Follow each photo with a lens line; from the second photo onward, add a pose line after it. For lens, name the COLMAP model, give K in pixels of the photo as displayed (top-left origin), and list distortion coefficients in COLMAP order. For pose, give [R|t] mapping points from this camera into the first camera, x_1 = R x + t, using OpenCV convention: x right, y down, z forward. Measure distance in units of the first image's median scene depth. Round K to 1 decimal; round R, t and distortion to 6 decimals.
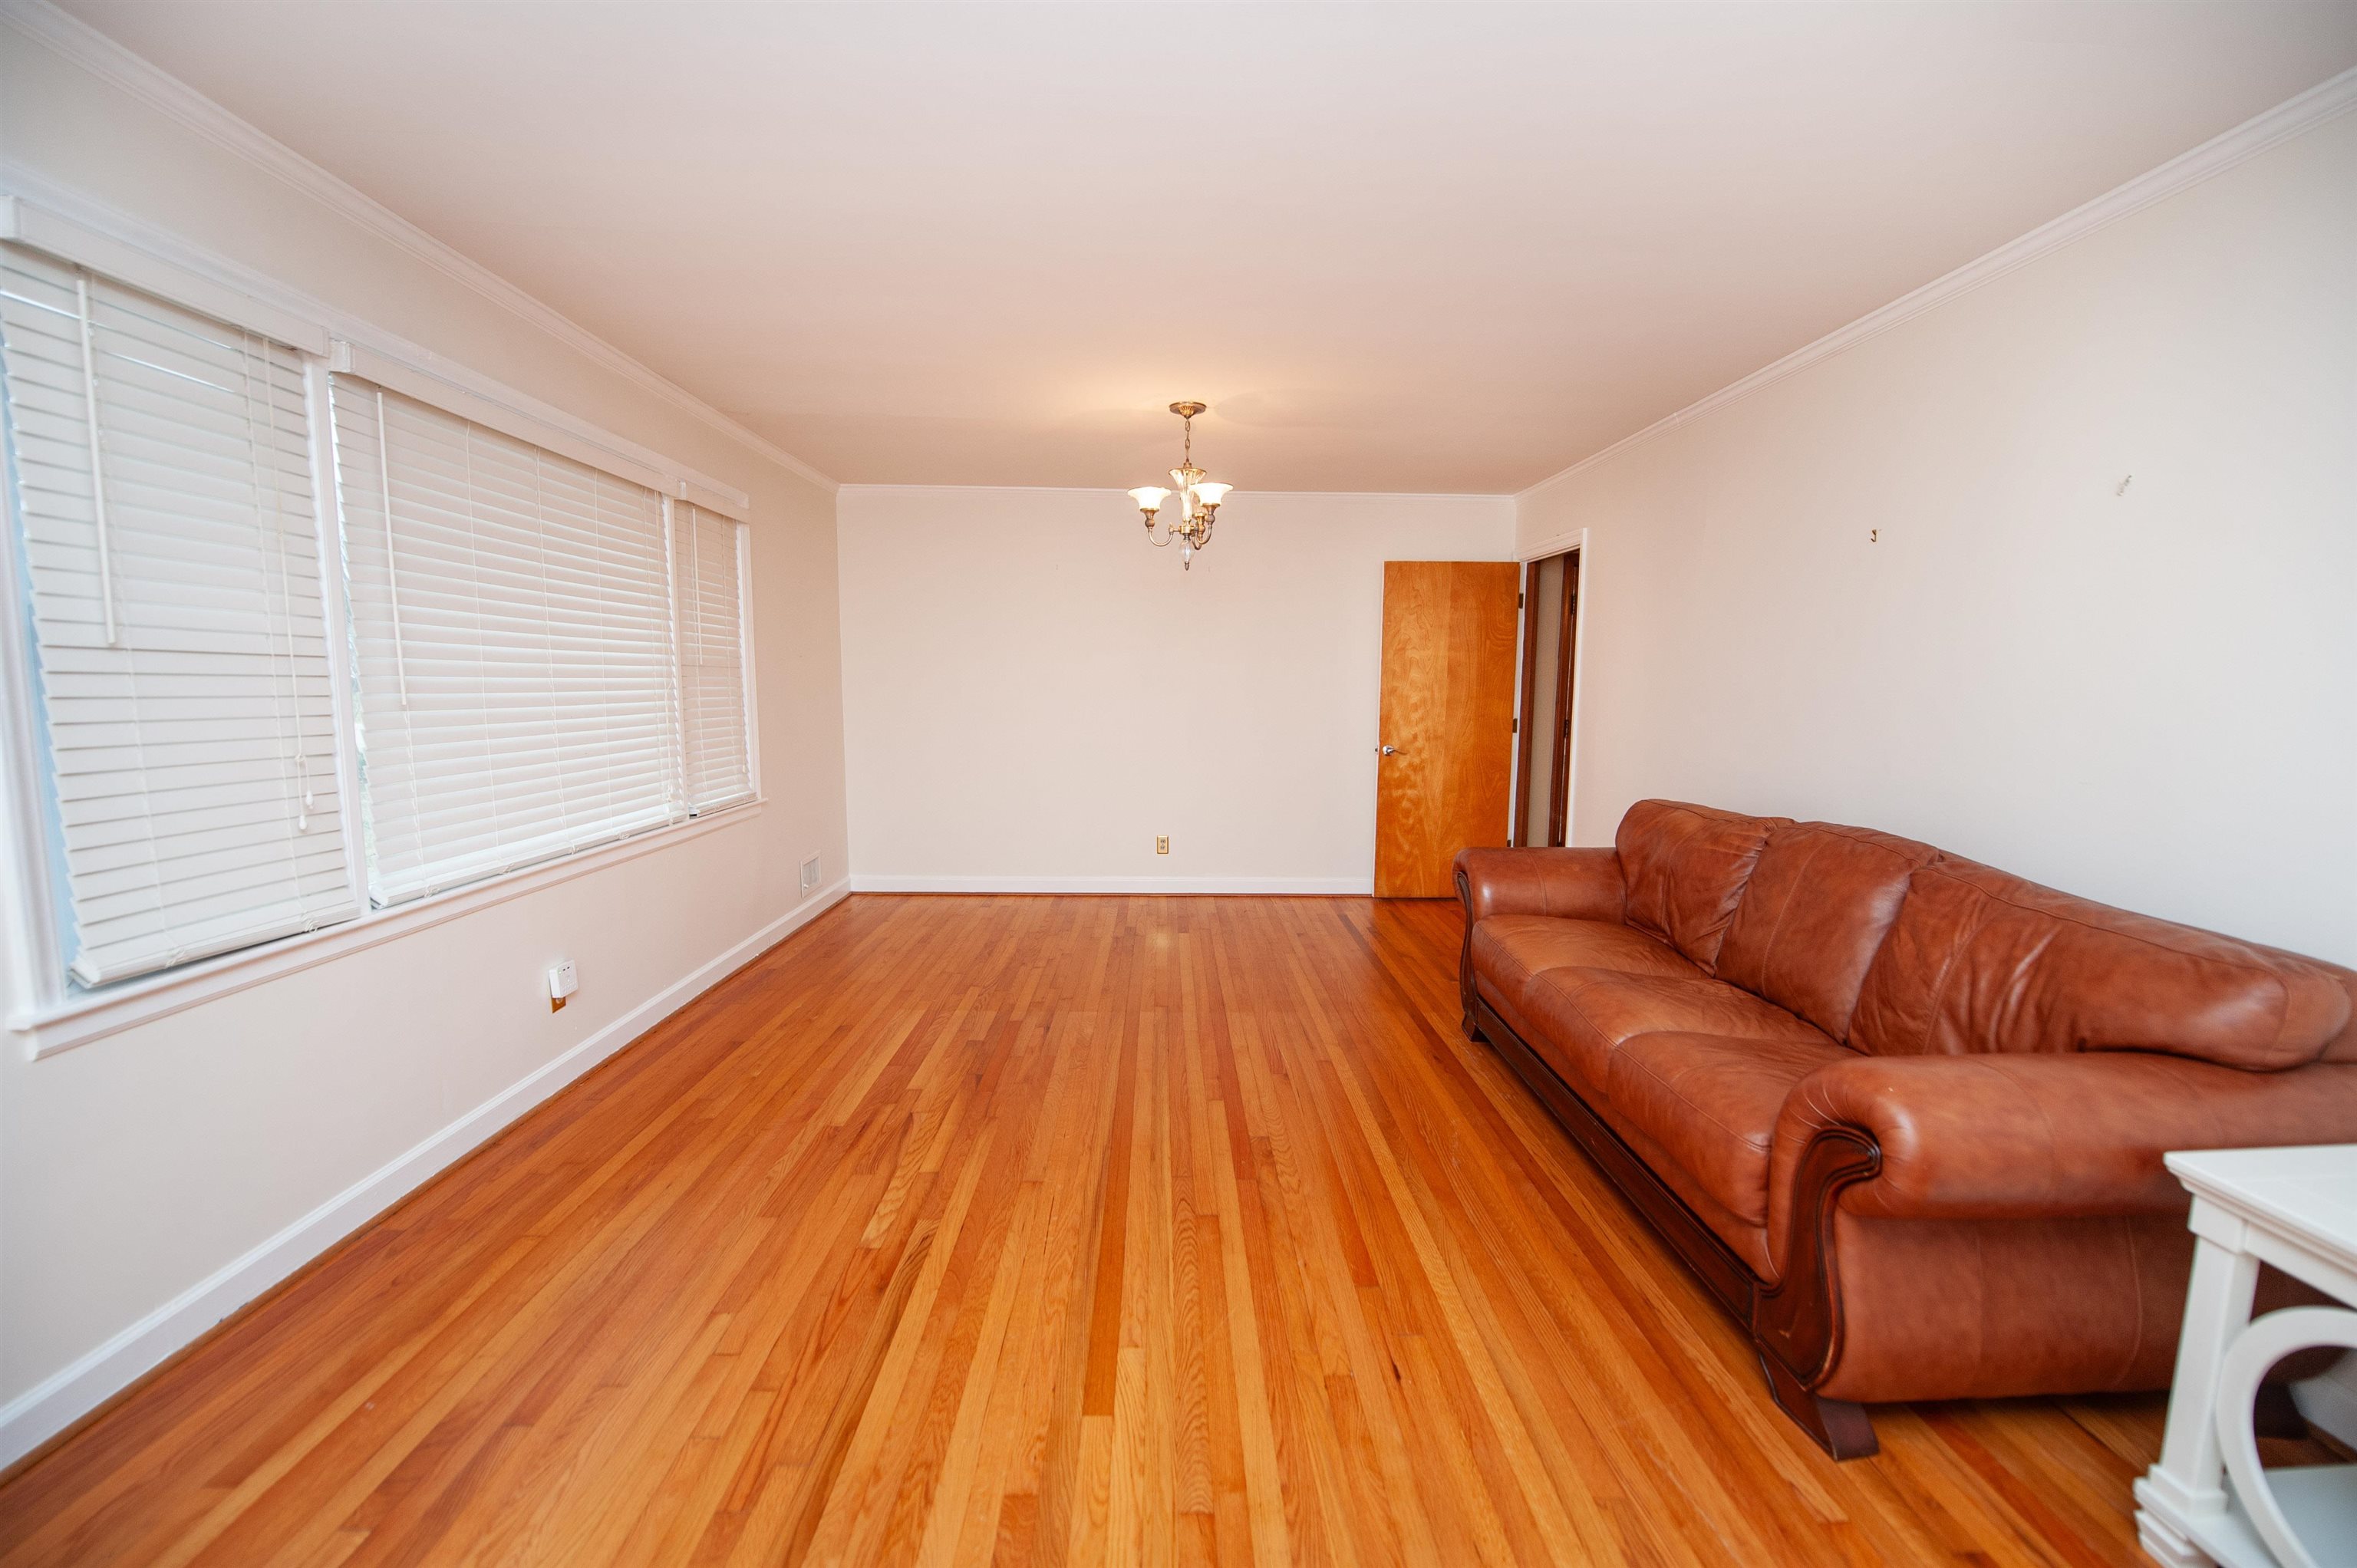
lens RADIAL K [[946.4, 0, 1183.7], [0, 946.4, 789.8], [0, 0, 1]] dist [-0.018335, -0.004647]
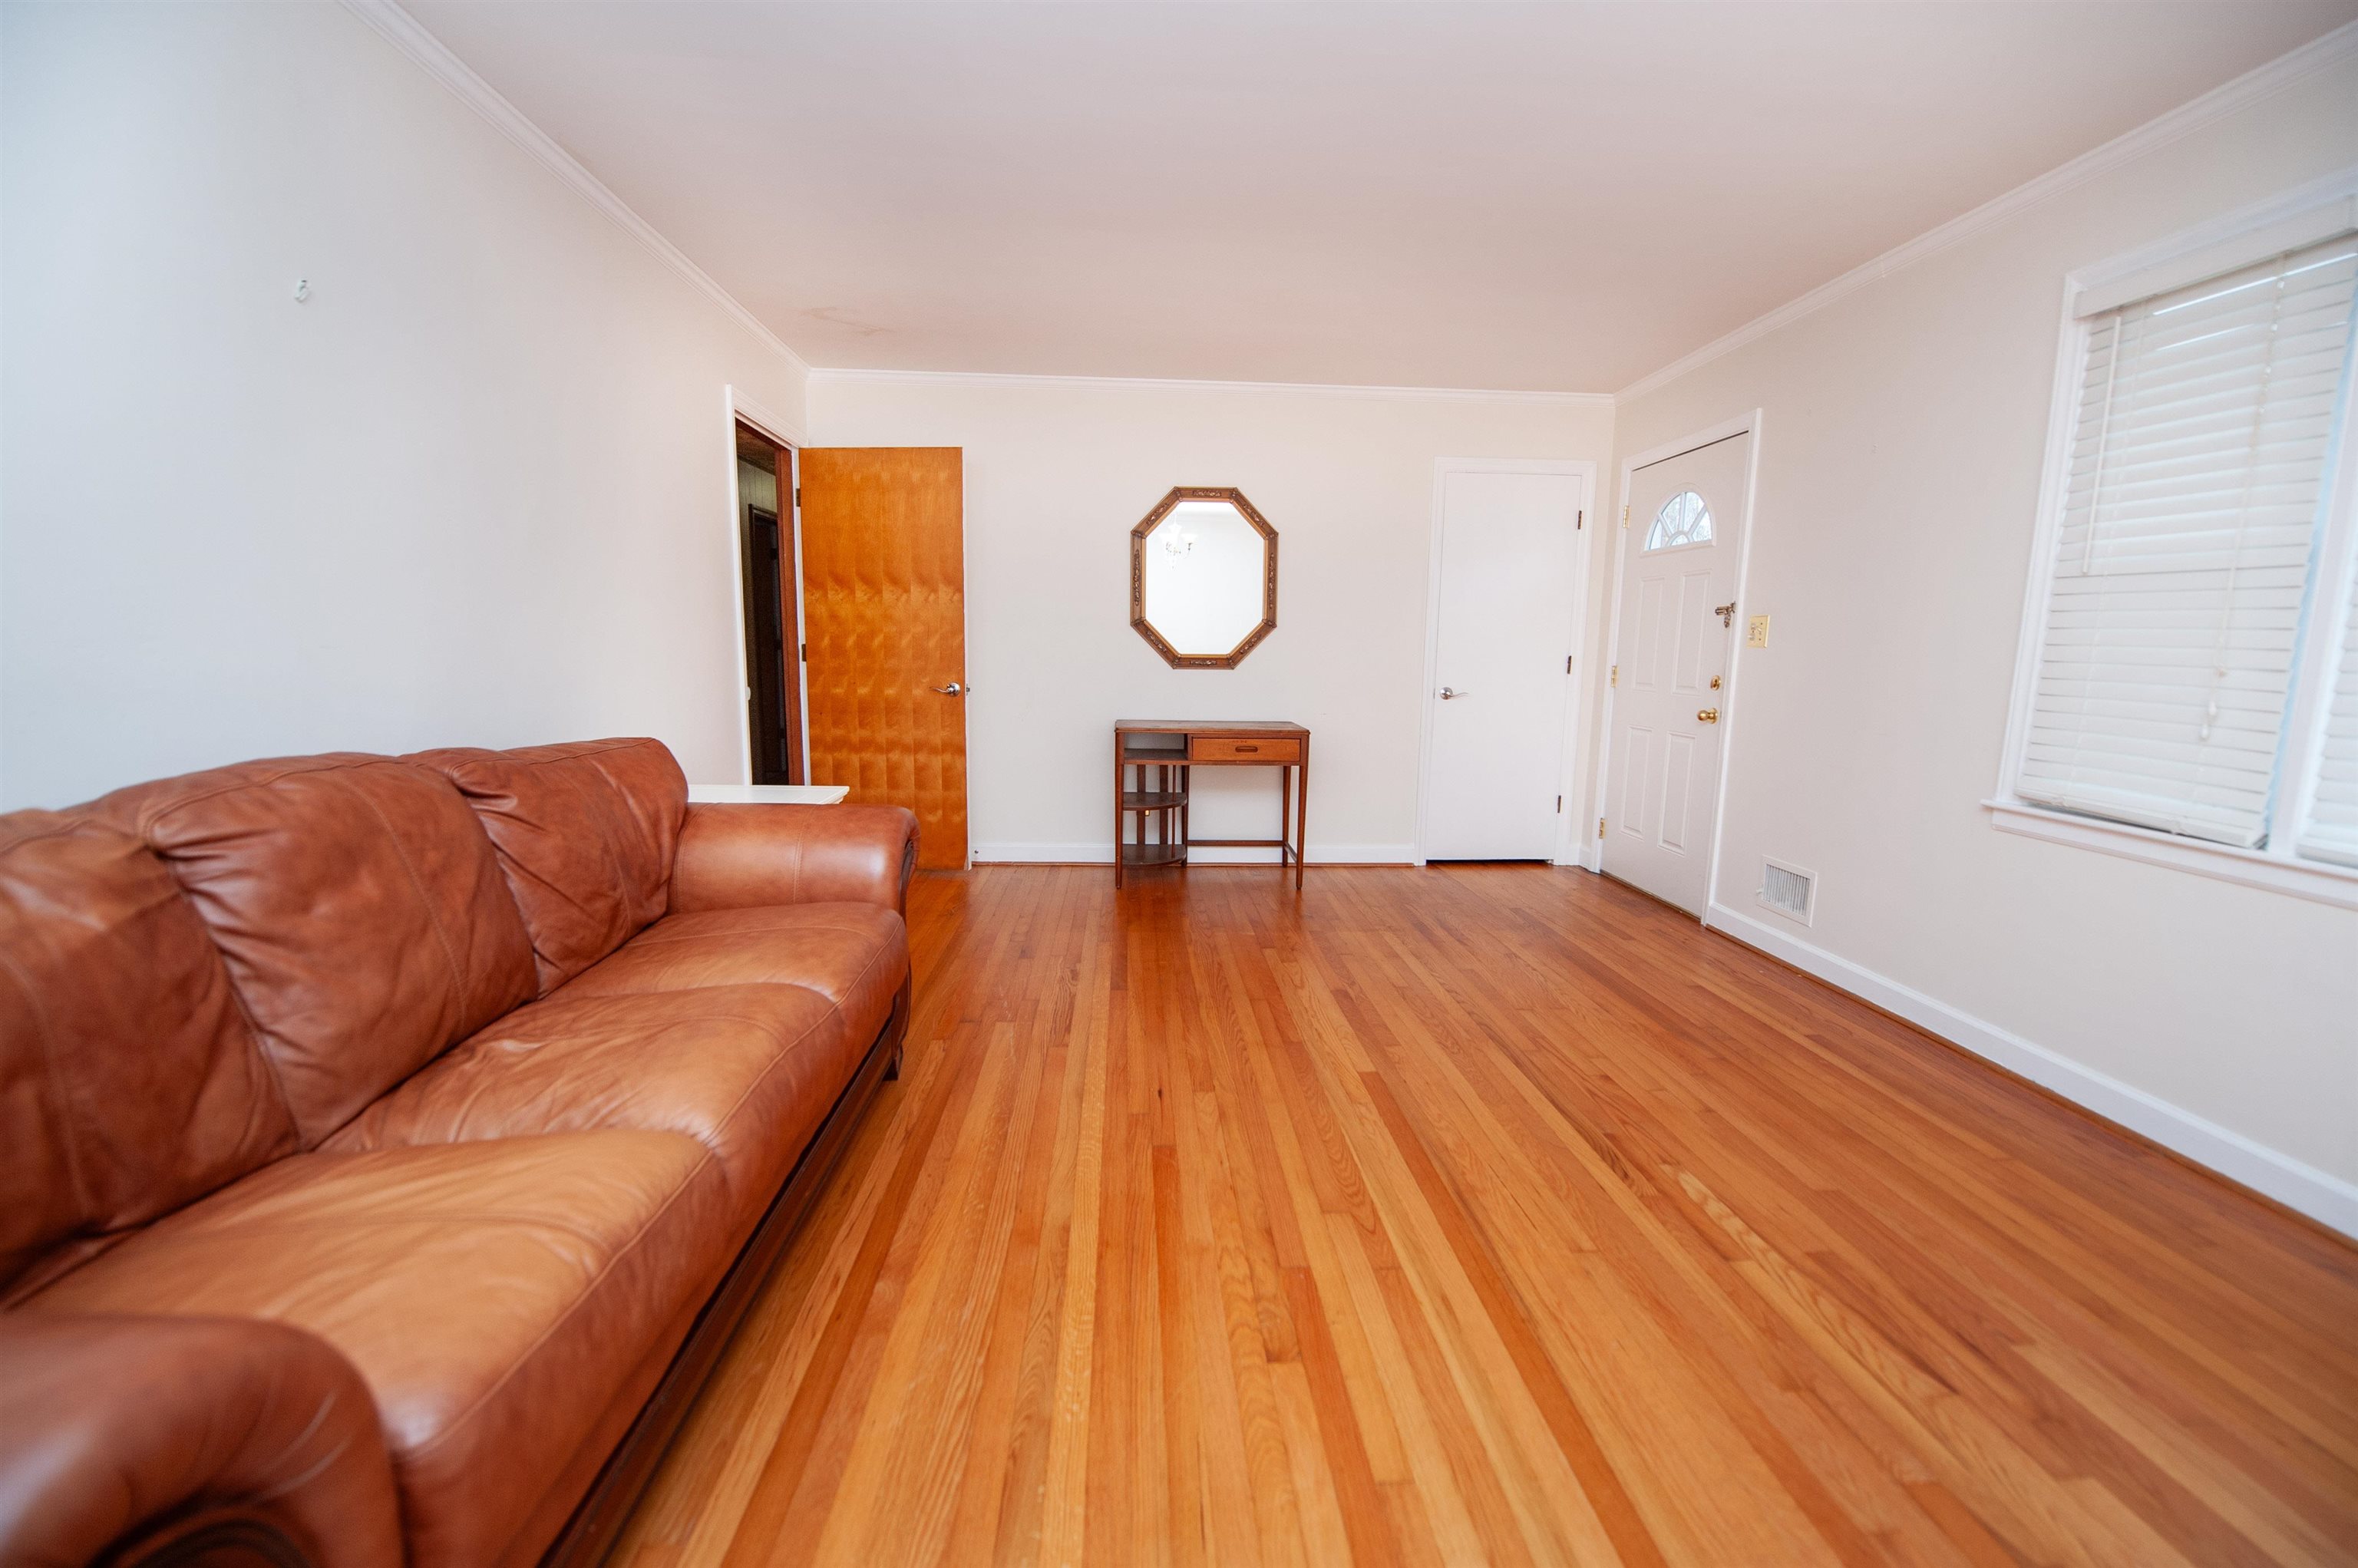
lens RADIAL K [[946.8, 0, 1184.2], [0, 946.8, 789.8], [0, 0, 1]] dist [-0.018335, -0.004647]
pose [[-0.999046, -0.020768, -0.038410, 0.196317], [-0.030193, 0.964021, 0.264105, -0.118646], [0.031543, 0.265013, -0.963729, 1.693486]]
